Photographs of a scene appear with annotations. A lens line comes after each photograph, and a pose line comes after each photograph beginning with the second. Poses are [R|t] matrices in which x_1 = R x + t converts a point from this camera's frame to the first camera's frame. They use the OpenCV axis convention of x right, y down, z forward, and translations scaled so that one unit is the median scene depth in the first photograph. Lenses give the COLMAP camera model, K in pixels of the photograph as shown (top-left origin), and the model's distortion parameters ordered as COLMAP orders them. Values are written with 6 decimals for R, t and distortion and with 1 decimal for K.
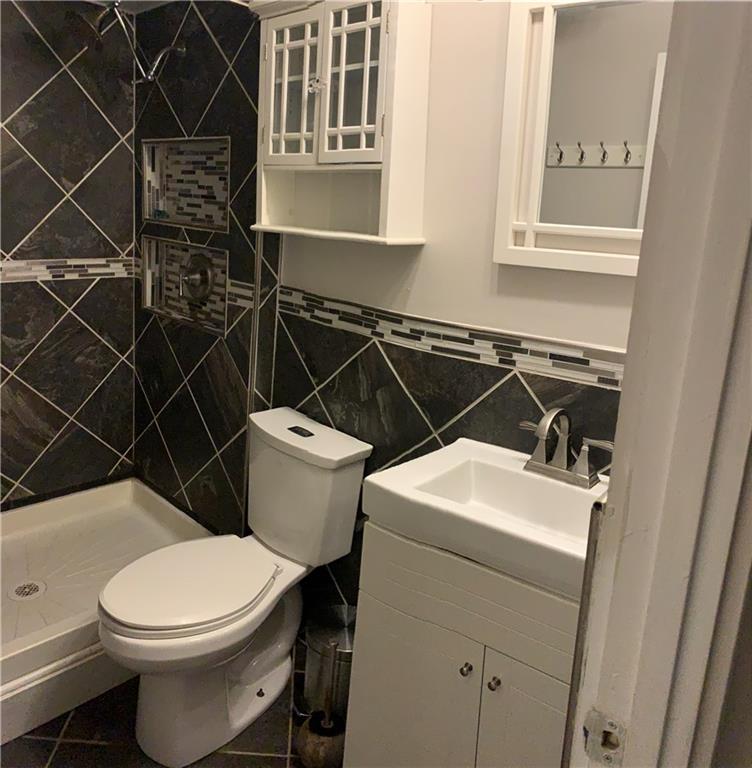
lens RADIAL K [[659.2, 0, 376.2], [0, 659.2, 366.9], [0, 0, 1]] dist [0.013497, -0.002715]
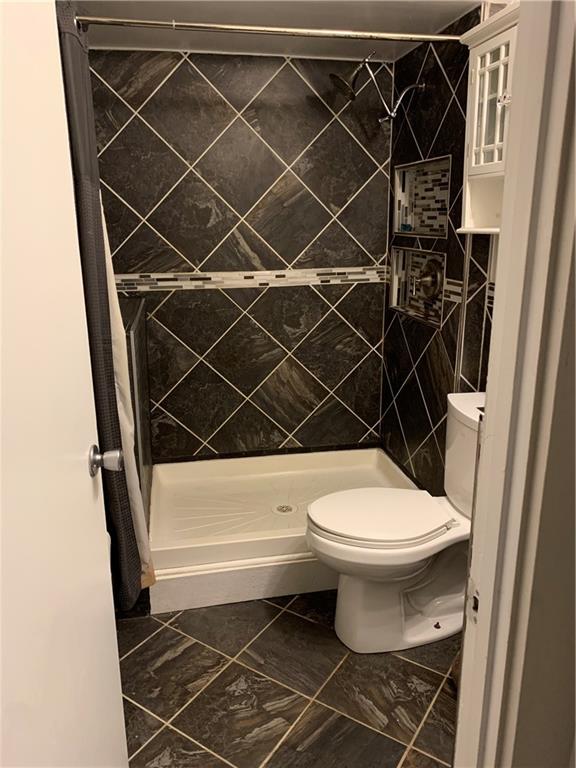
lens RADIAL K [[600.0, 0, 288.0], [0, 600.0, 384.0], [0, 0, 1]] dist [0.084519, -0.132268]
pose [[0.845557, 0.070351, -0.529229, 0.096145], [-0.059387, 0.997522, 0.037717, 0.023729], [0.530571, -0.000462, 0.847640, -0.043865]]
